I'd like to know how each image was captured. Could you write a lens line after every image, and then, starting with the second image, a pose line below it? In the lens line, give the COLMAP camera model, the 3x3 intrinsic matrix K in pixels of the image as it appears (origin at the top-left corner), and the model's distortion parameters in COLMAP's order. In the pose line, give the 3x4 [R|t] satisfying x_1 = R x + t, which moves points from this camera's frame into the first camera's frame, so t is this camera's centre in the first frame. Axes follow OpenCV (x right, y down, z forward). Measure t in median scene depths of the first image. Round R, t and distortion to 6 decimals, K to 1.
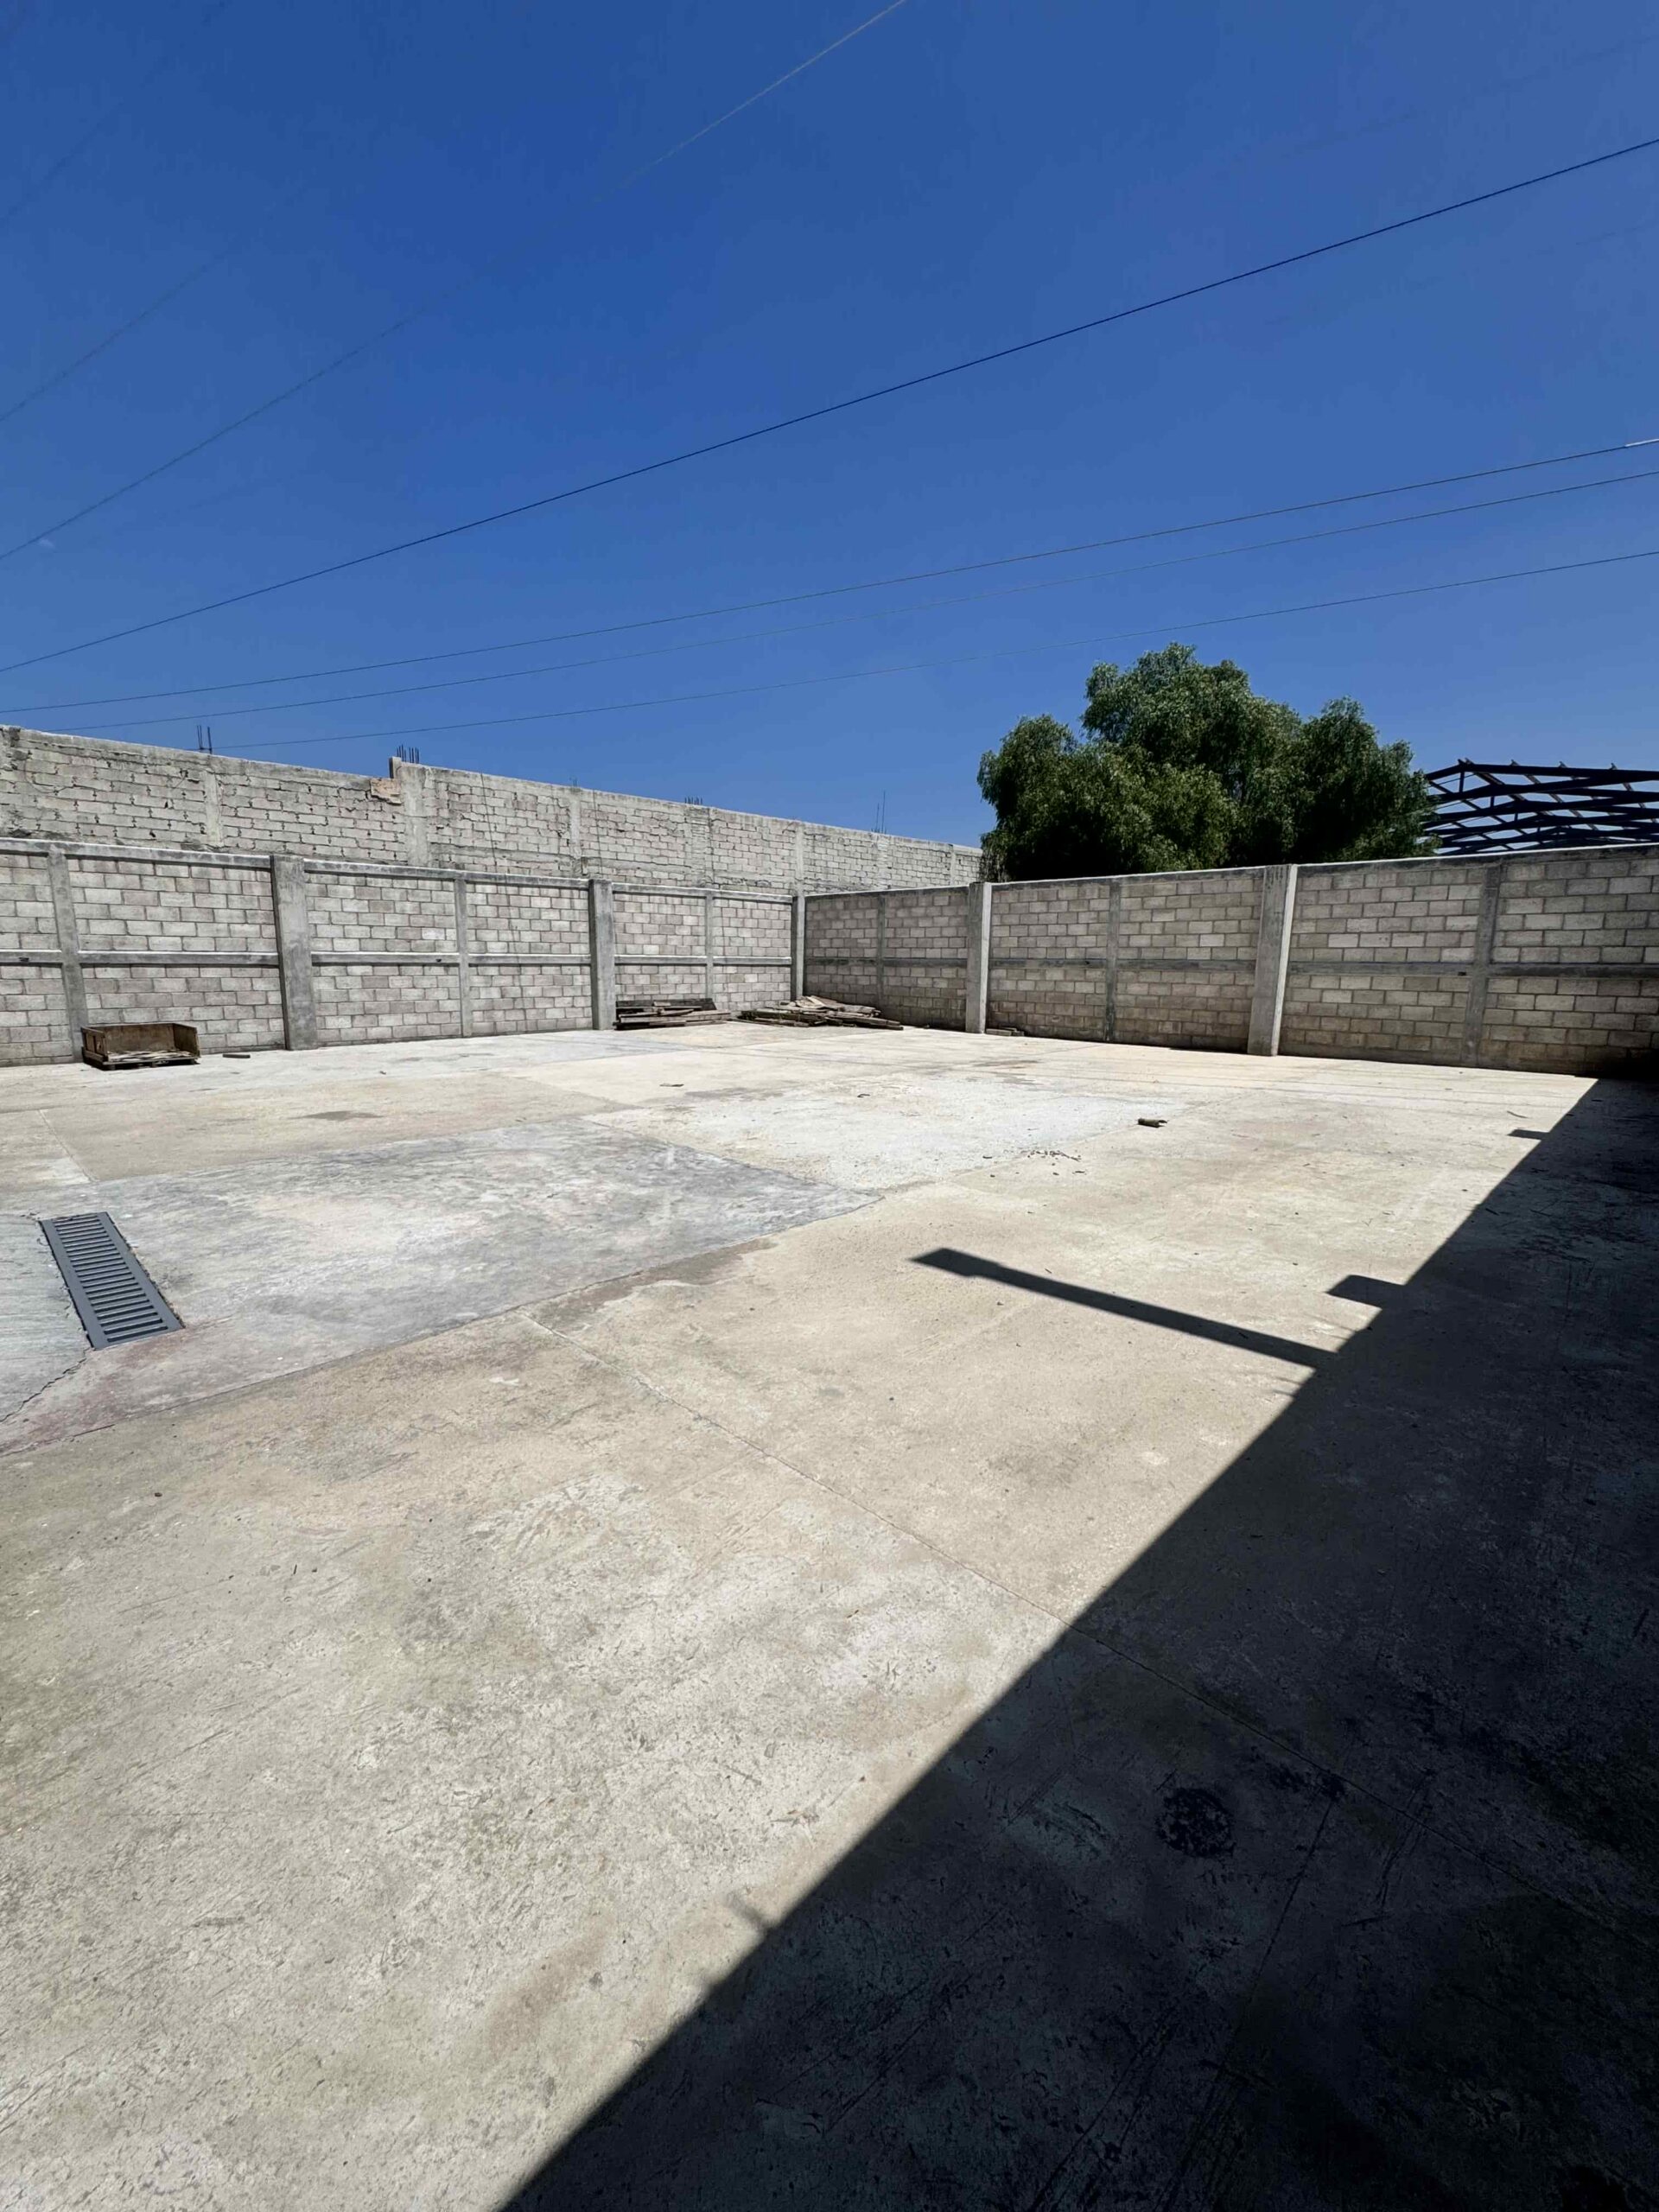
lens RADIAL K [[886.1, 0, 831.6], [0, 886.1, 1108.6], [0, 0, 1]] dist [-0.002554, 0.000149]
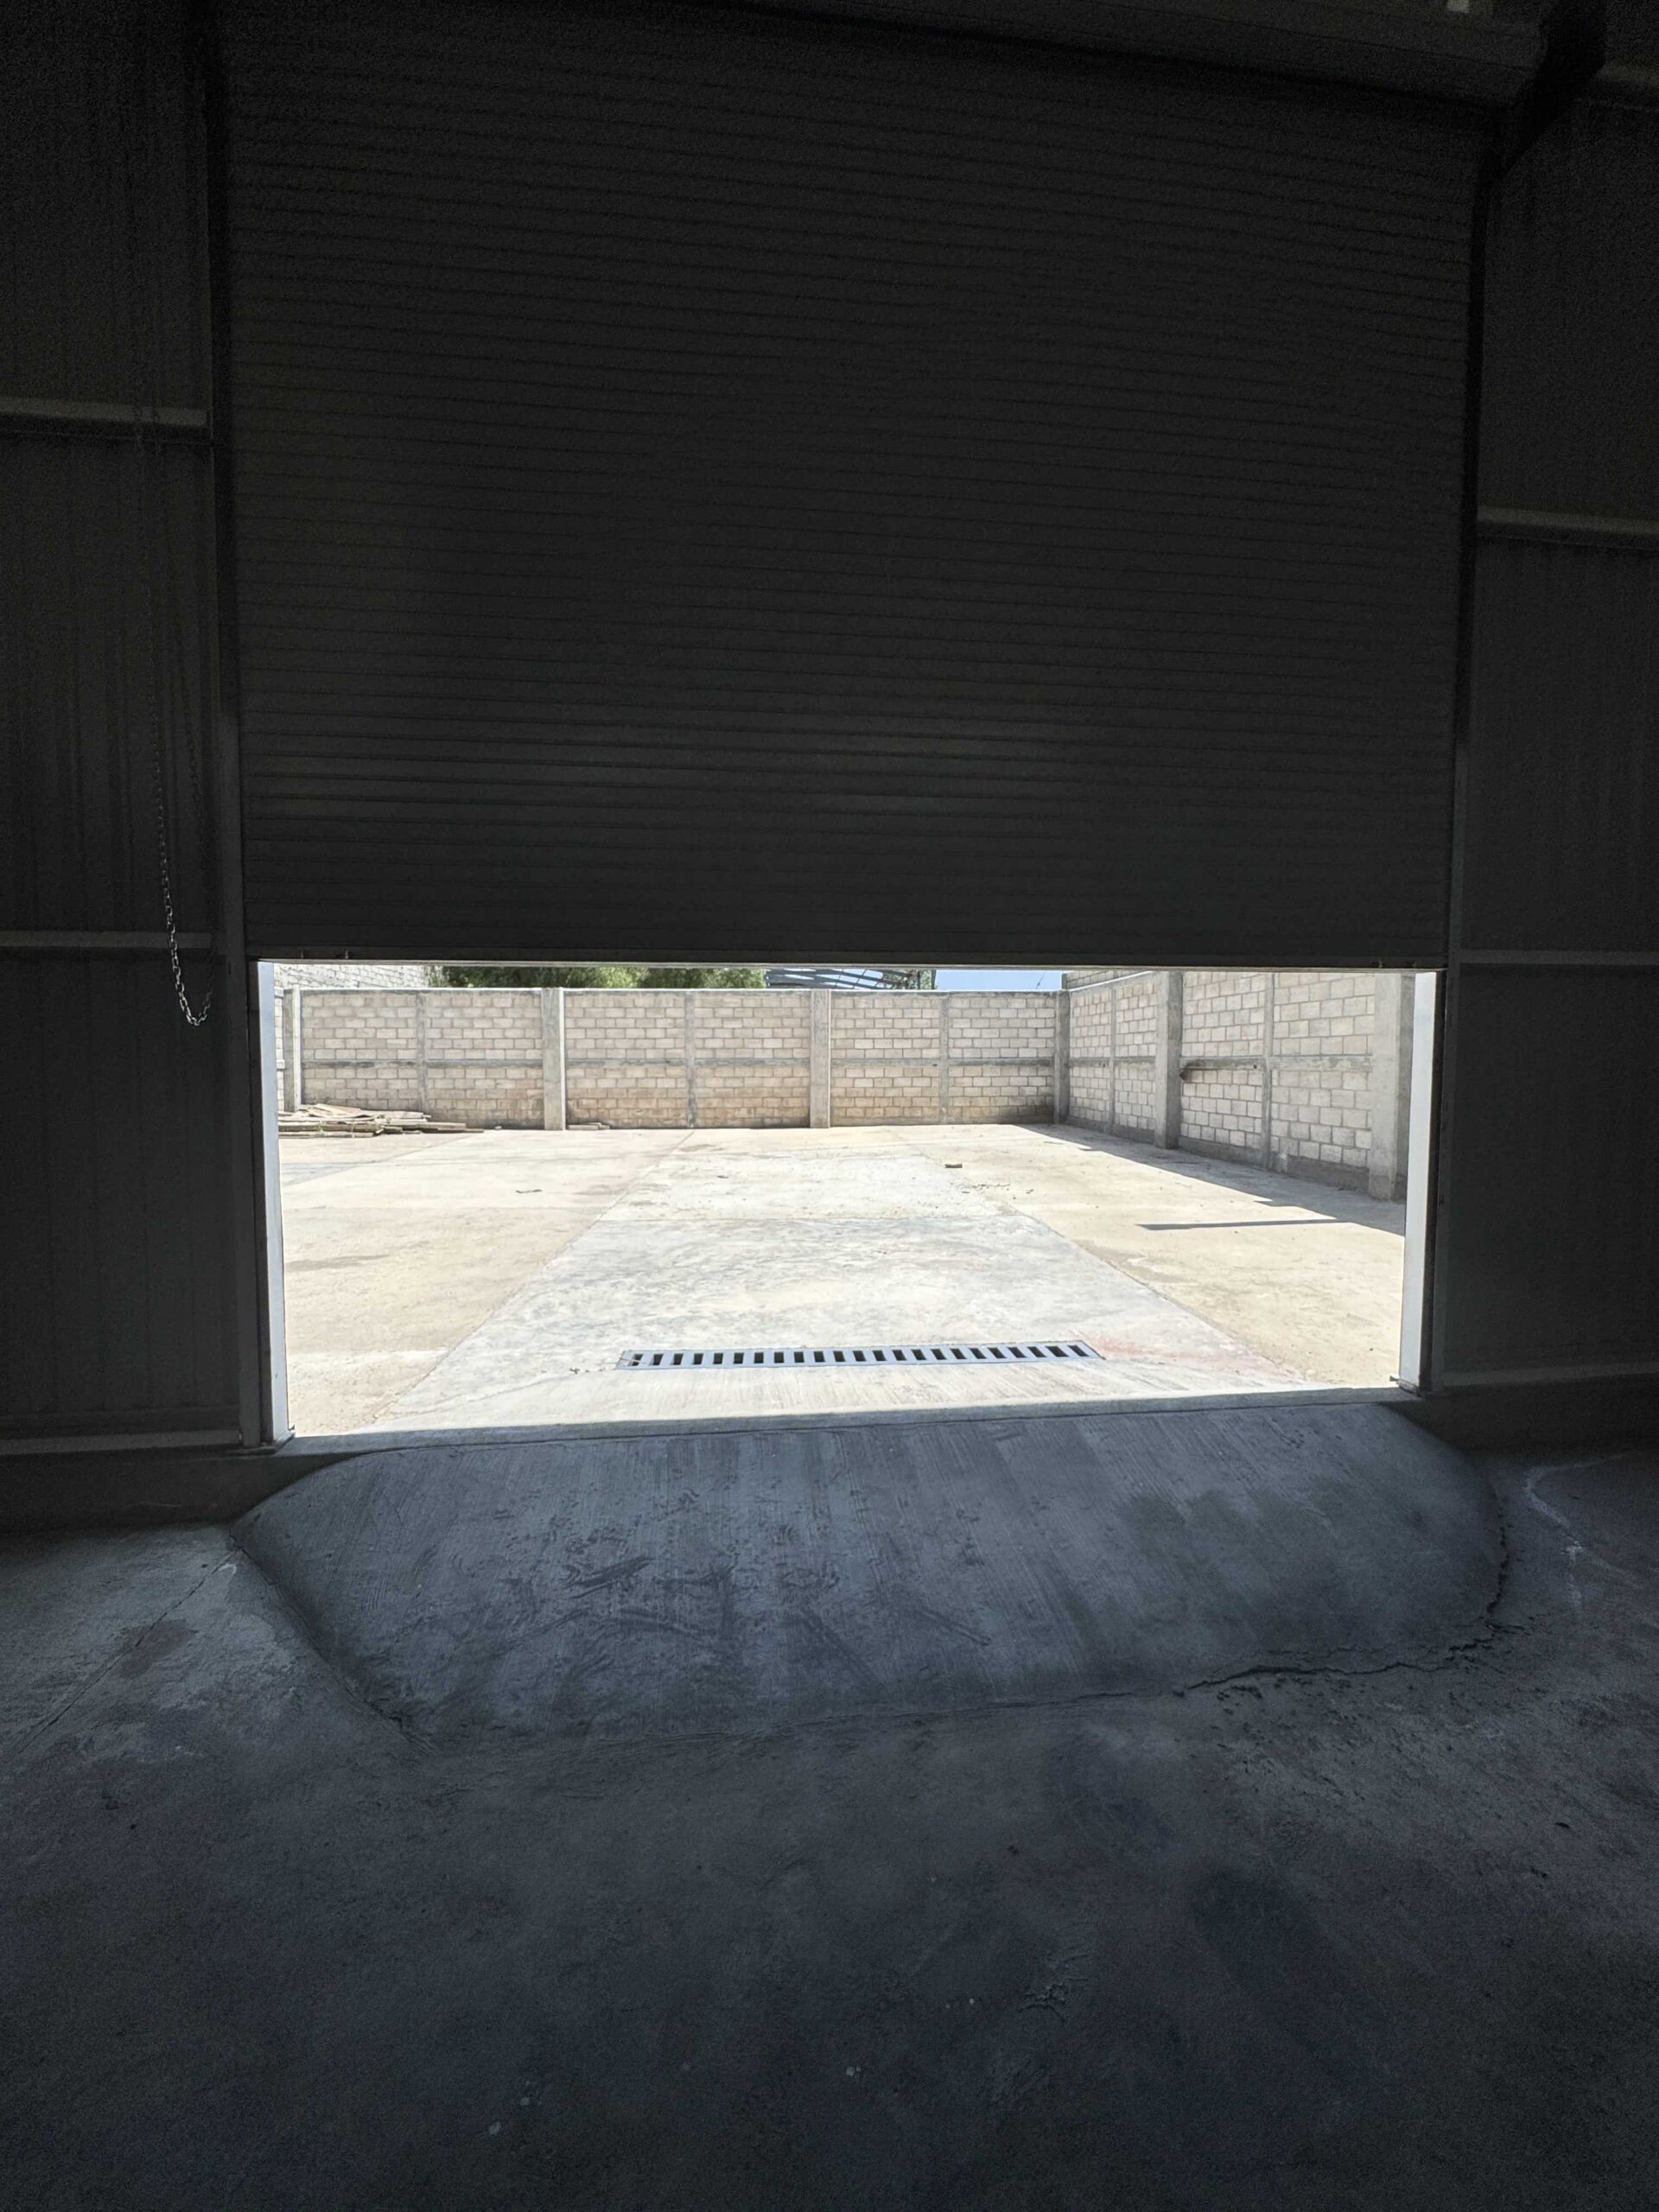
lens RADIAL K [[886.1, 0, 833.1], [0, 886.1, 1106.2], [0, 0, 1]] dist [-0.002554, 0.000149]
pose [[0.655372, -0.045363, 0.753943, -0.454674], [0.135389, 0.989083, -0.058177, -0.011829], [-0.743073, 0.140203, 0.654359, 0.098942]]
